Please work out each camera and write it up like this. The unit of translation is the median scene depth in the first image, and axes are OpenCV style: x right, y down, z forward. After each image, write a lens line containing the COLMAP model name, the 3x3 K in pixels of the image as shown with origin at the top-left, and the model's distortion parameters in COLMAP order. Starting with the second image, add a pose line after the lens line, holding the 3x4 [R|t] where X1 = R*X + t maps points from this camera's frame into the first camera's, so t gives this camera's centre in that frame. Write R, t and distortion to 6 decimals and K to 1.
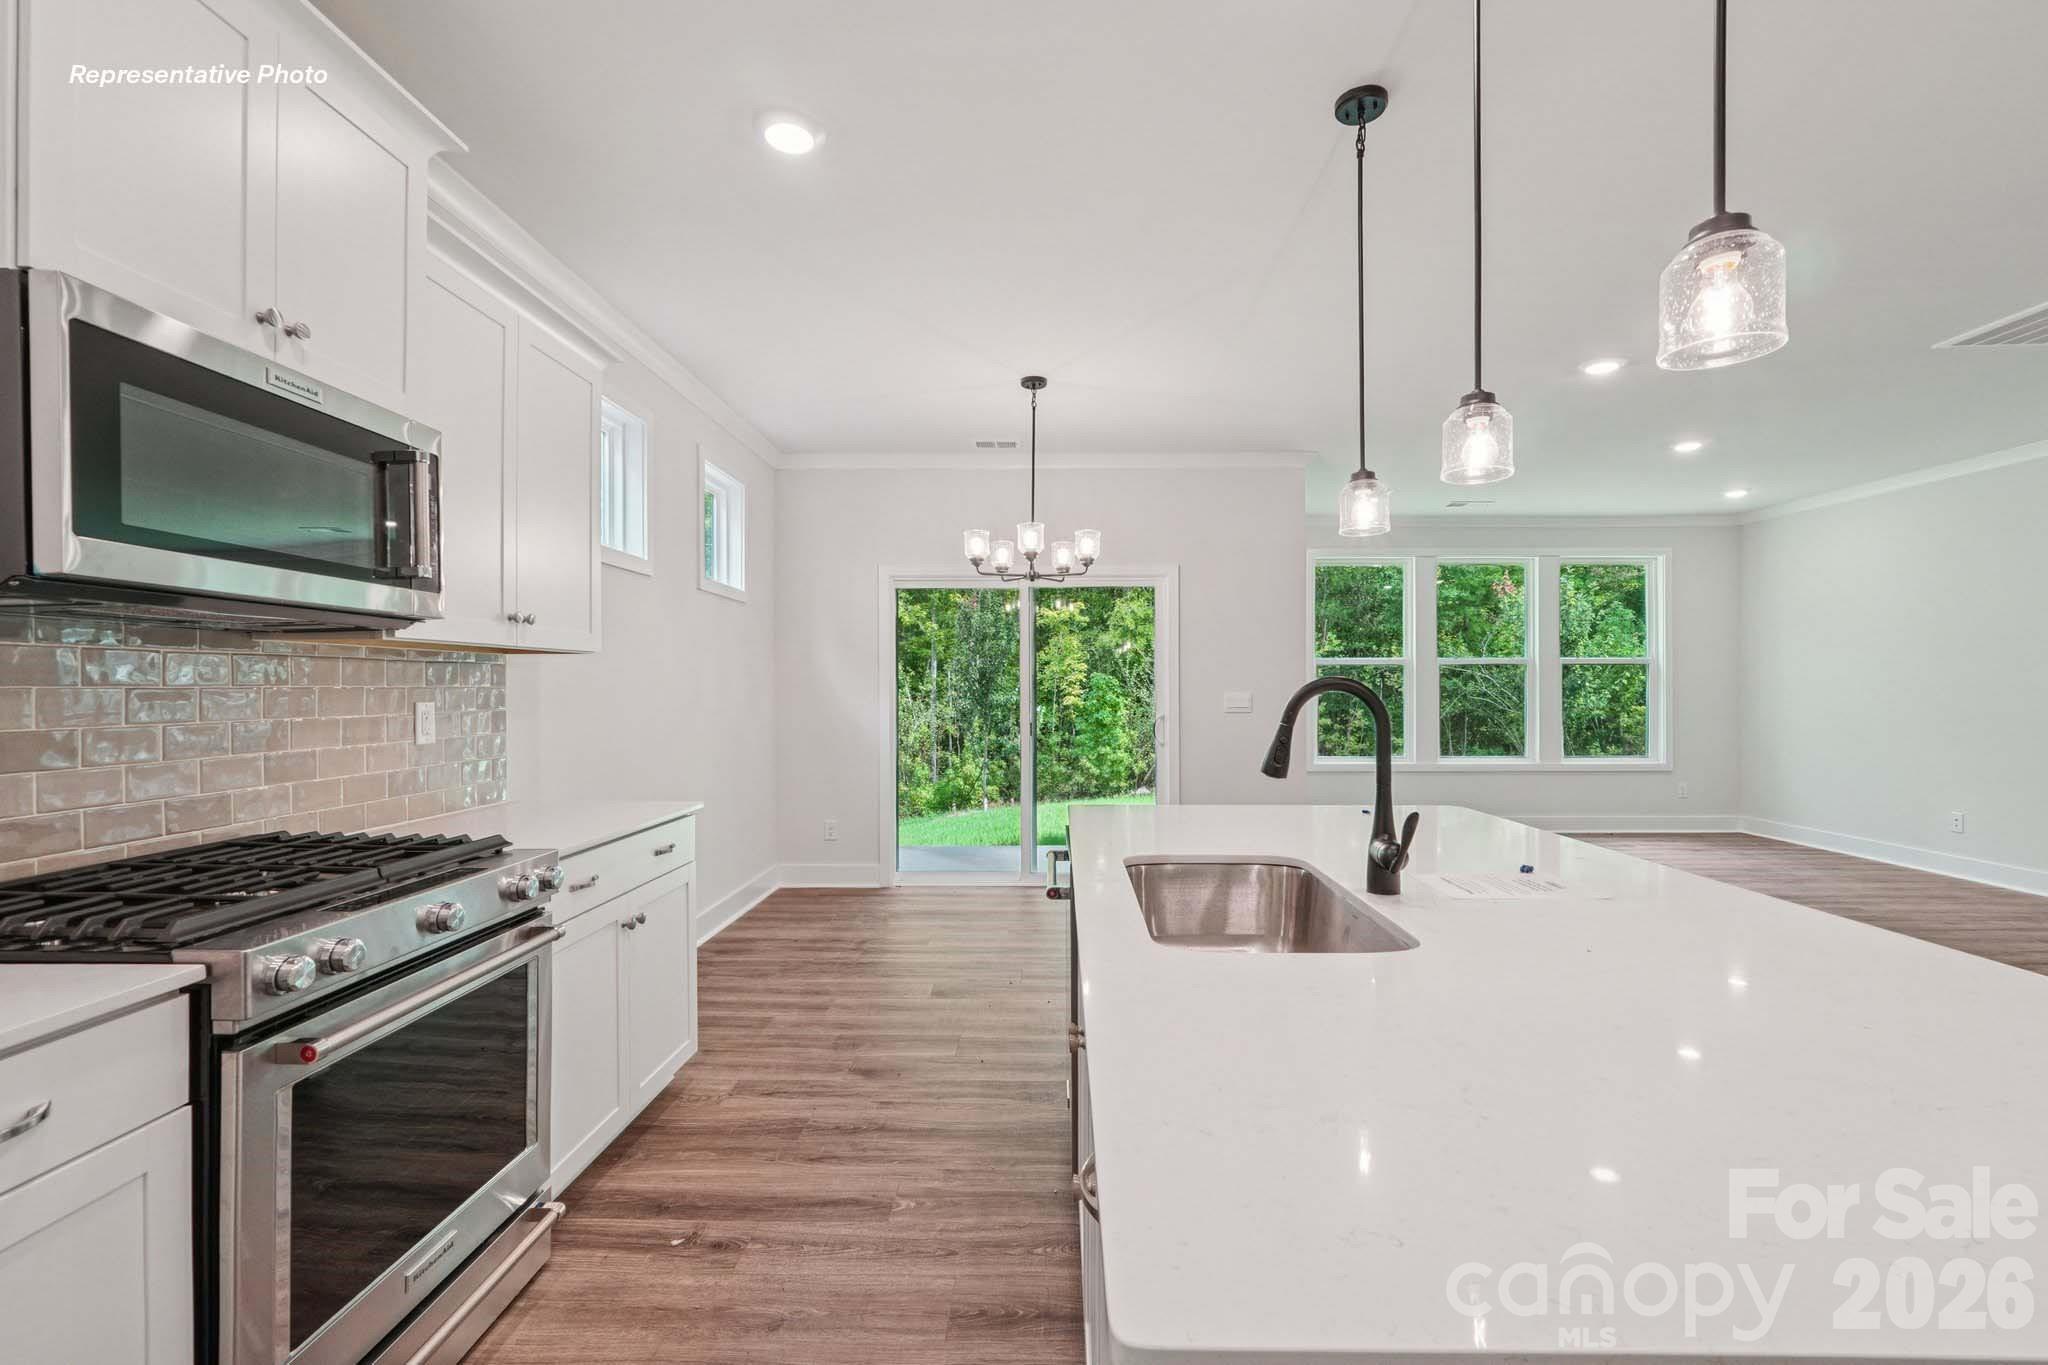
lens RADIAL K [[873.5, 0, 1024.0], [0, 873.5, 682.5], [0, 0, 1]] dist [-0.001716, -0.000226]
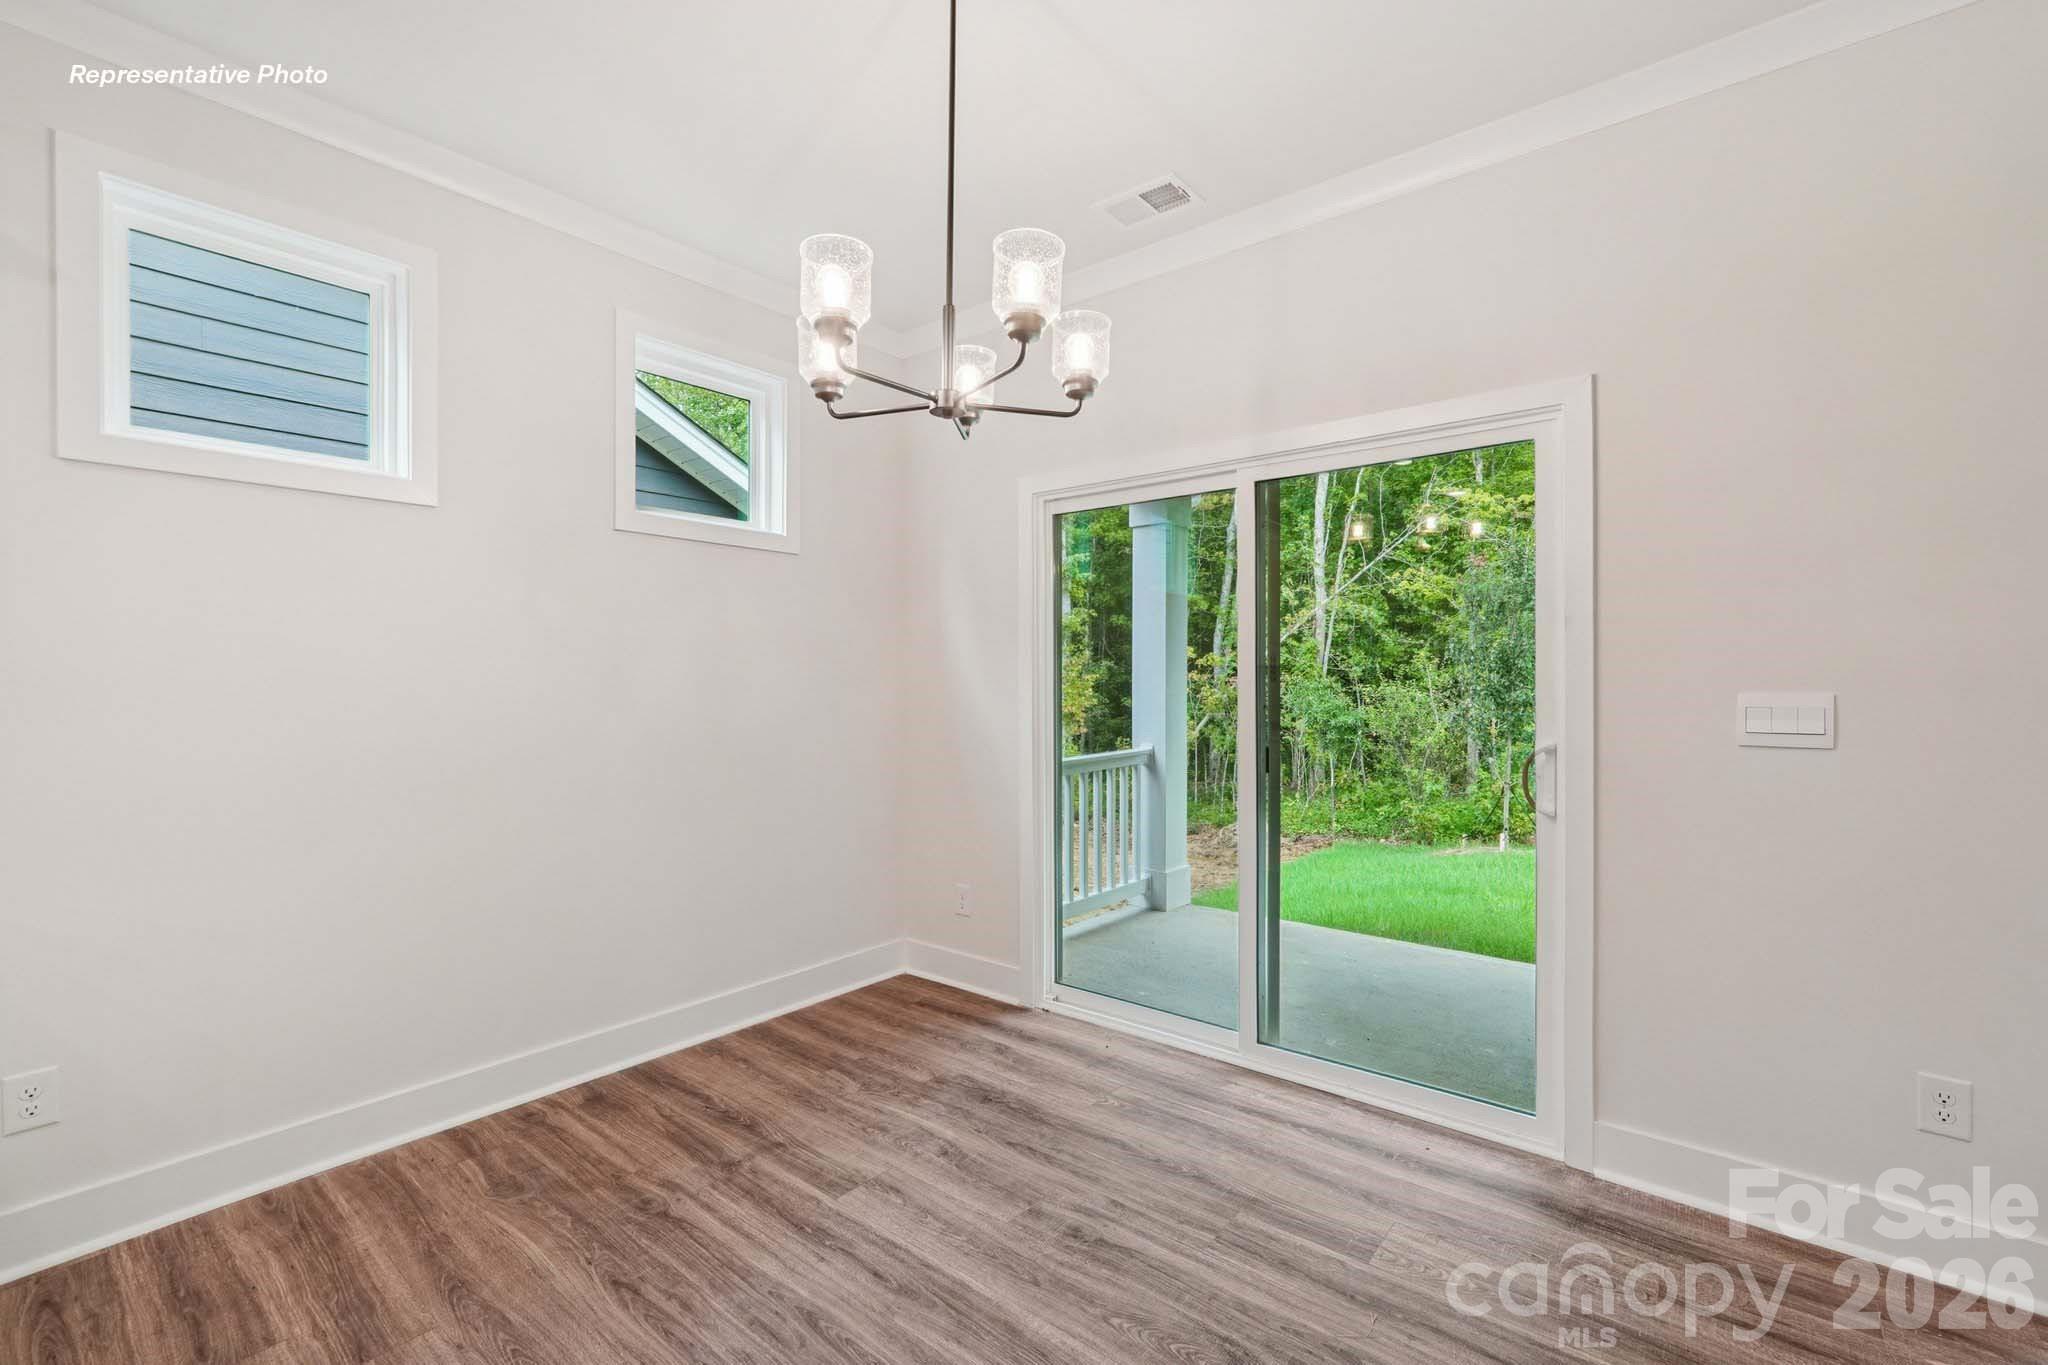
lens RADIAL K [[873.5, 0, 1024.0], [0, 873.5, 682.5], [0, 0, 1]] dist [-0.001716, -0.000226]
pose [[0.794652, 0.000764, -0.607065, 0.292066], [0.004854, 0.999959, 0.007612, 0.004376], [0.607046, -0.008996, 0.794616, 0.717212]]
